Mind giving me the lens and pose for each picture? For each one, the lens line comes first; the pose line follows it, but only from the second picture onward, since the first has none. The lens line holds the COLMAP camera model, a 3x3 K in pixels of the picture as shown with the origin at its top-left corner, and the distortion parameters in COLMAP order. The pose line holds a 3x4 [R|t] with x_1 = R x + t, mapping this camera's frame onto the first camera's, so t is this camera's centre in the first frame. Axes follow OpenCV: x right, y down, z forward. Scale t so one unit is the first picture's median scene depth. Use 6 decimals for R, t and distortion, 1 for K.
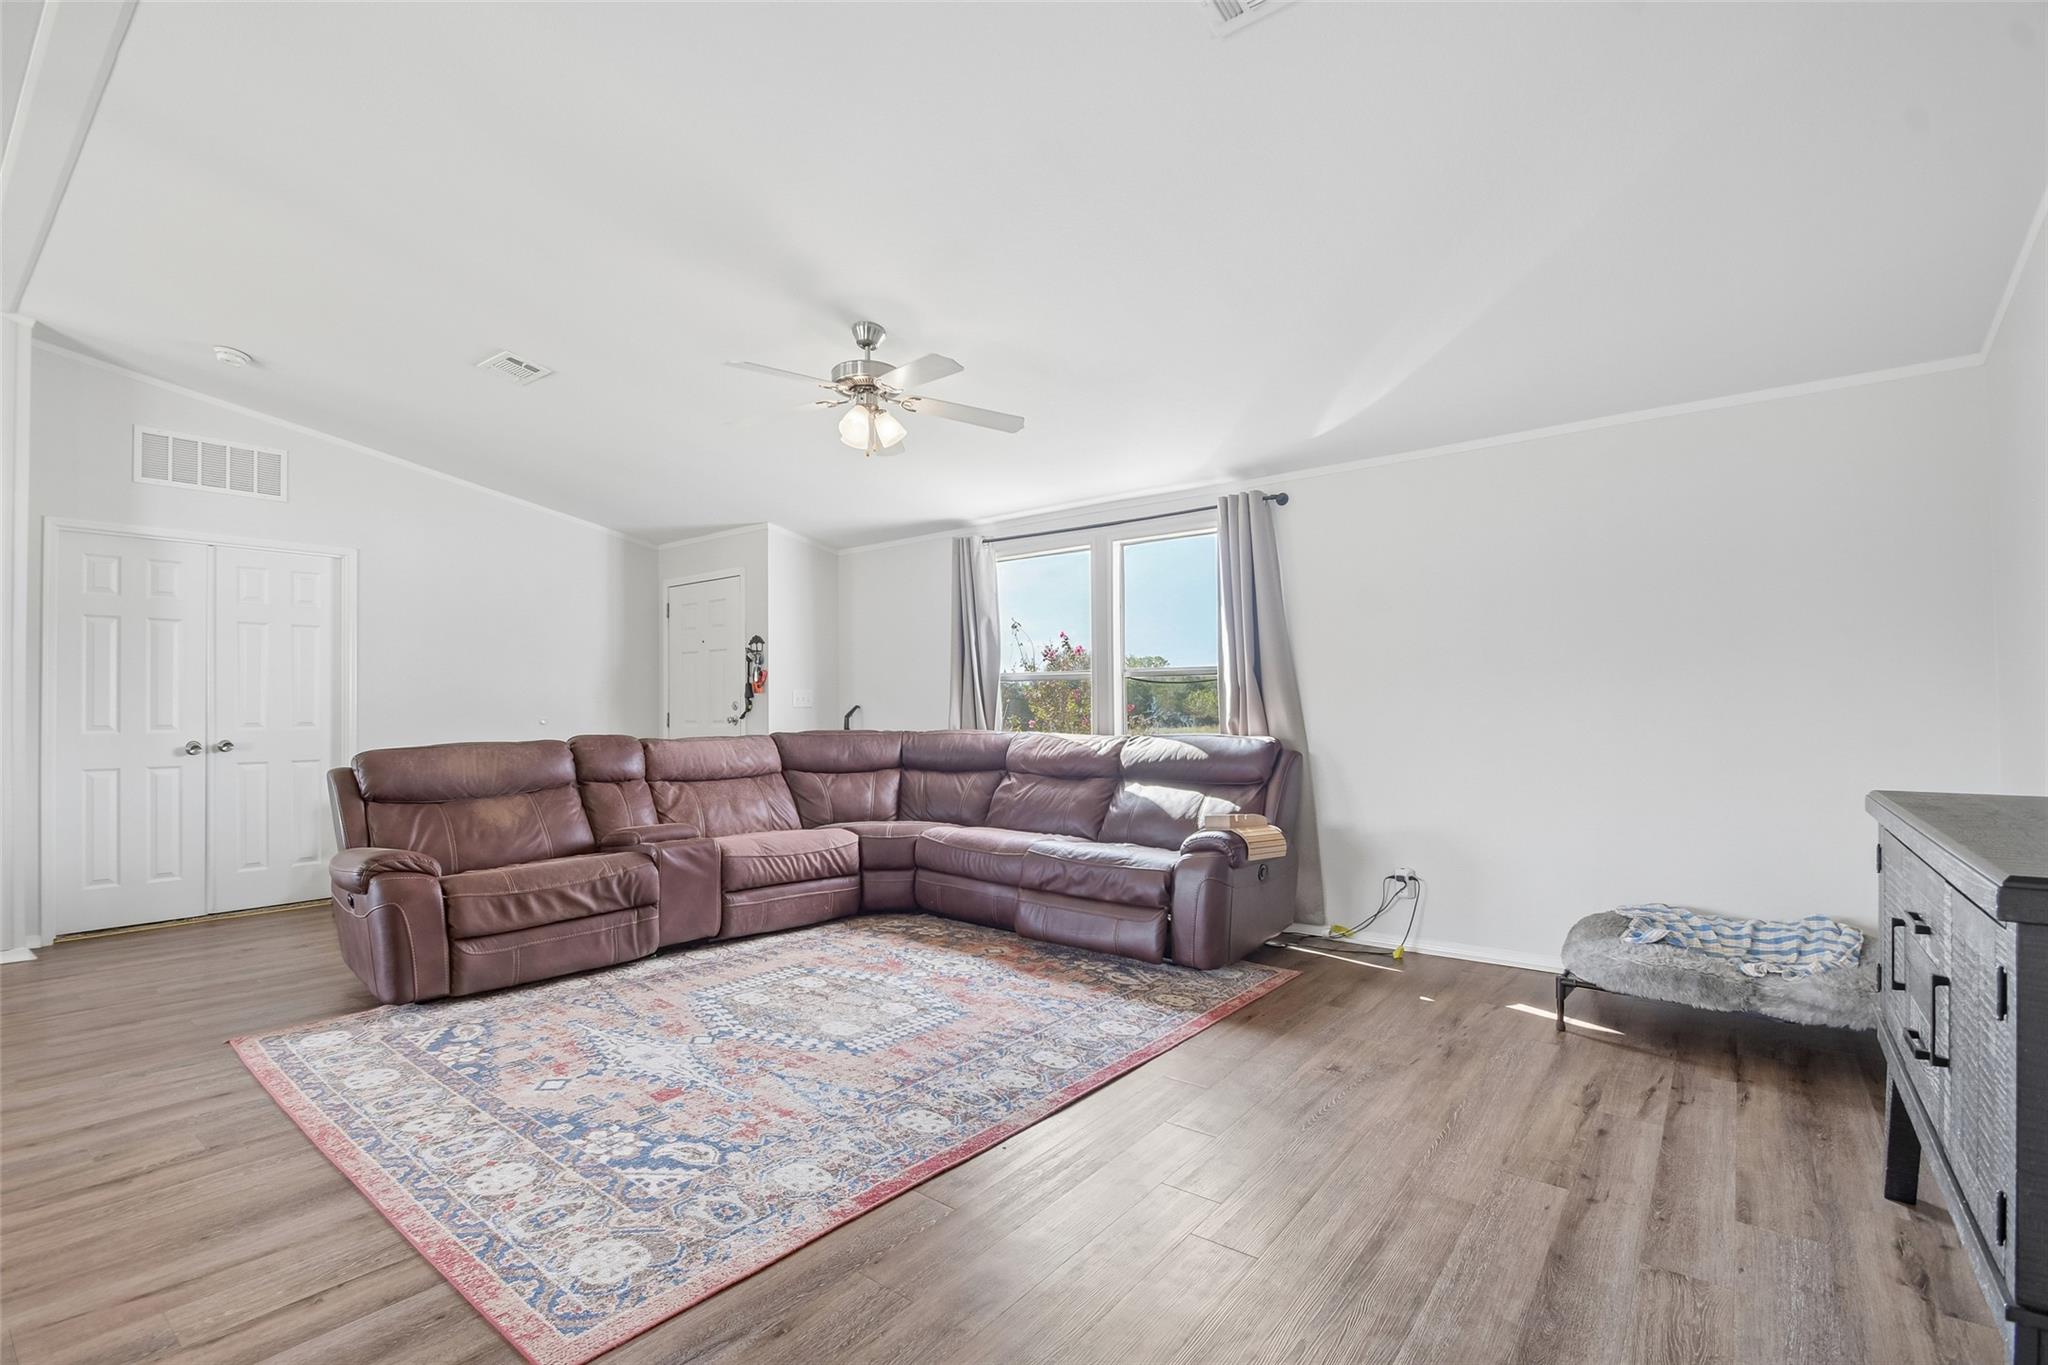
lens RADIAL K [[919.0, 0, 1016.1], [0, 919.0, 692.3], [0, 0, 1]] dist [0.002519, -0.000659]
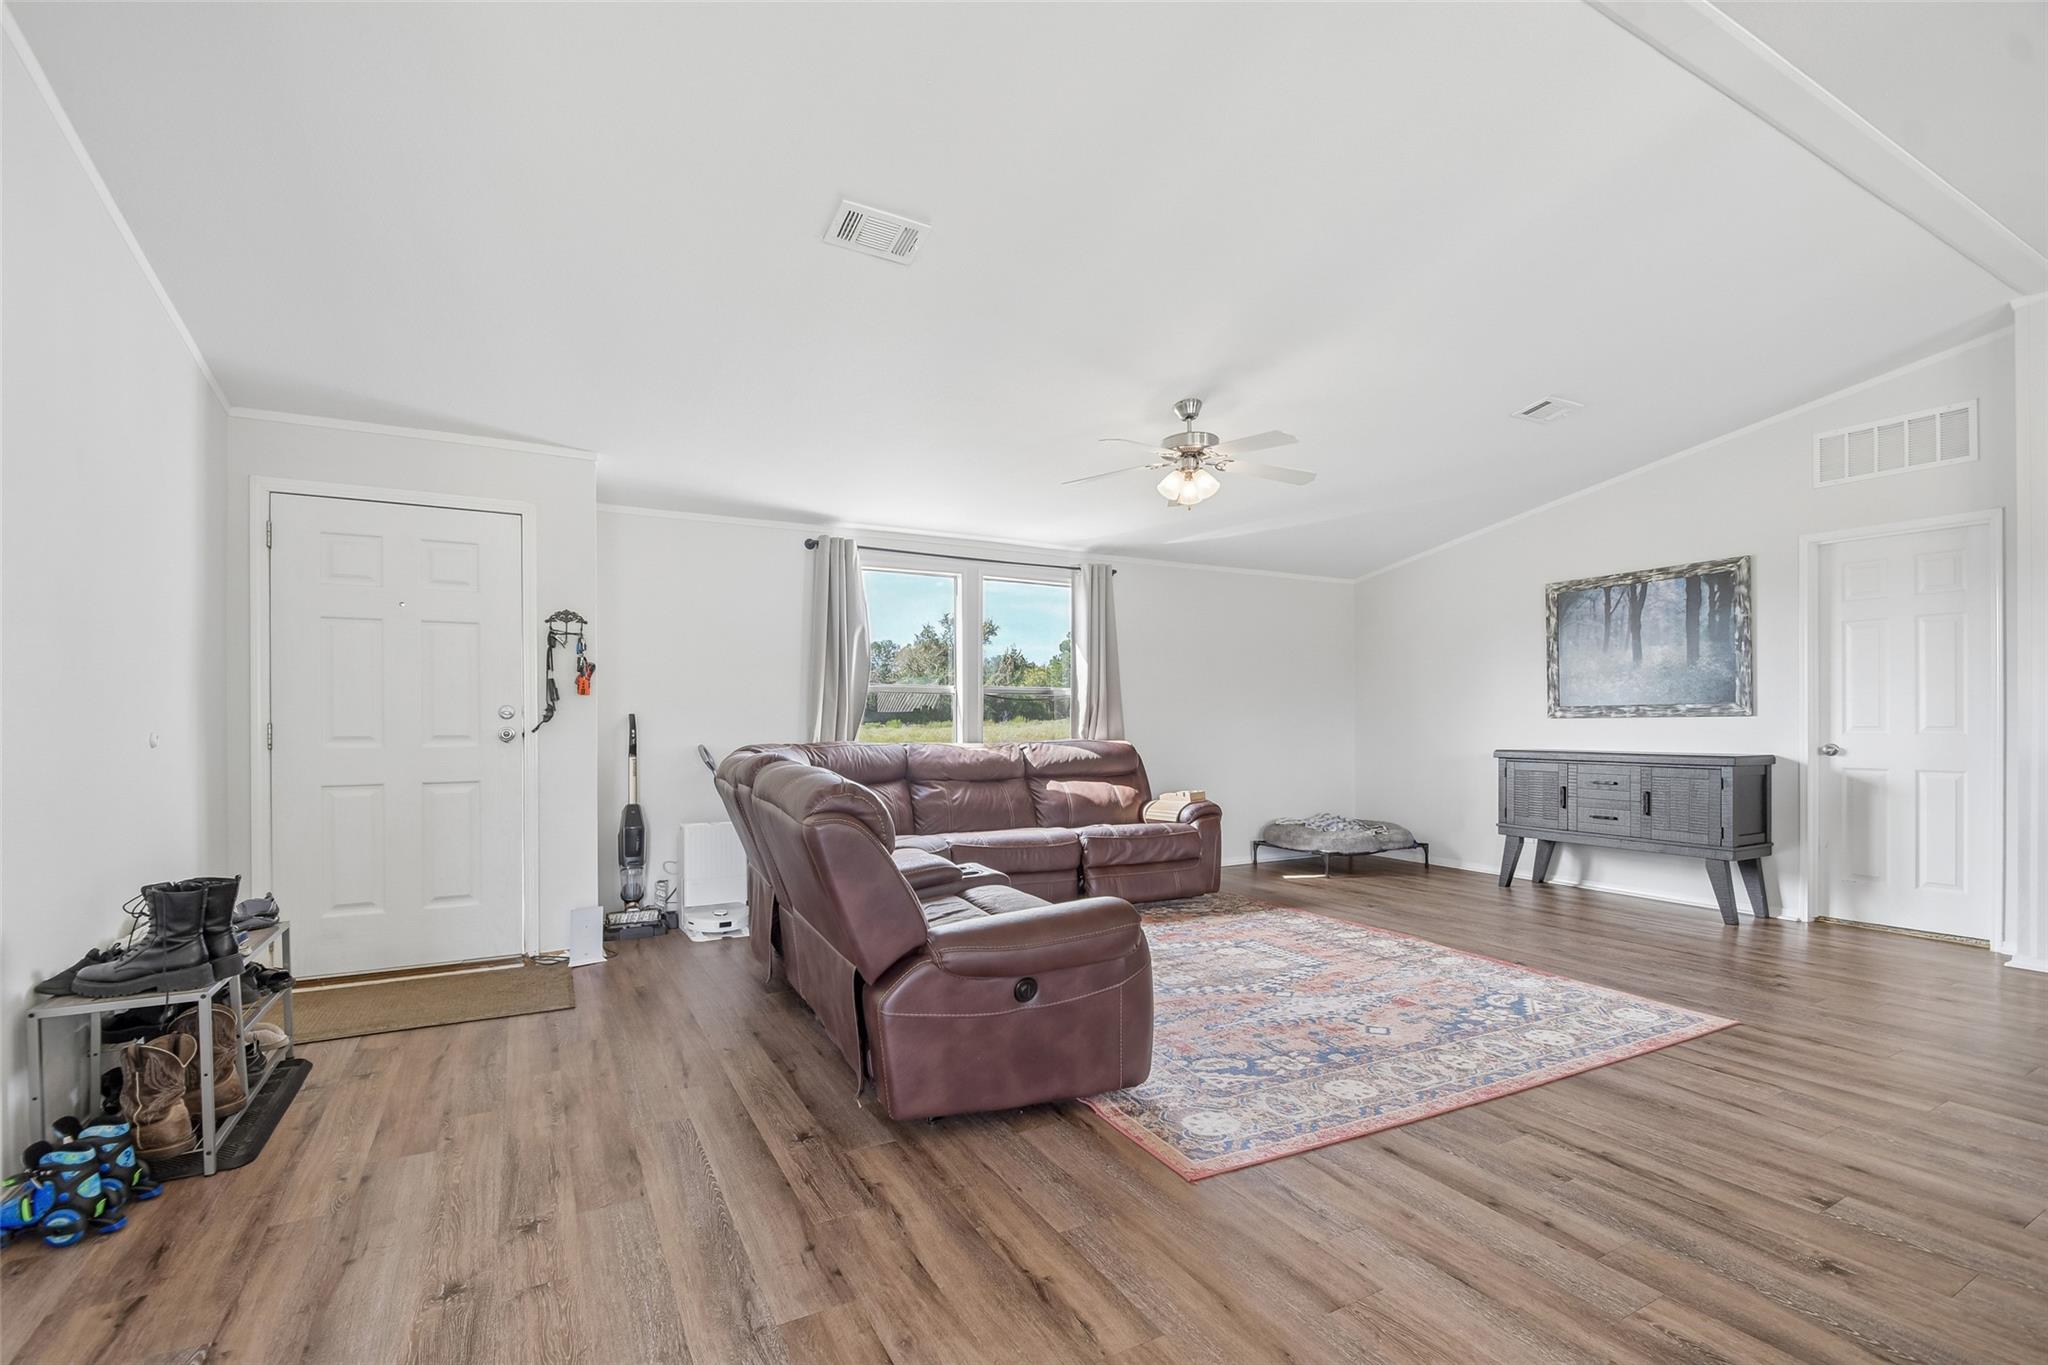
lens RADIAL K [[910.2, 0, 1019.7], [0, 910.2, 726.5], [0, 0, 1]] dist [0.016057, -0.015467]
pose [[0.388633, 0.001033, 0.921392, -1.299136], [-0.018551, 0.999805, 0.006703, 0.022579], [-0.921206, -0.019698, 0.388576, 0.711376]]
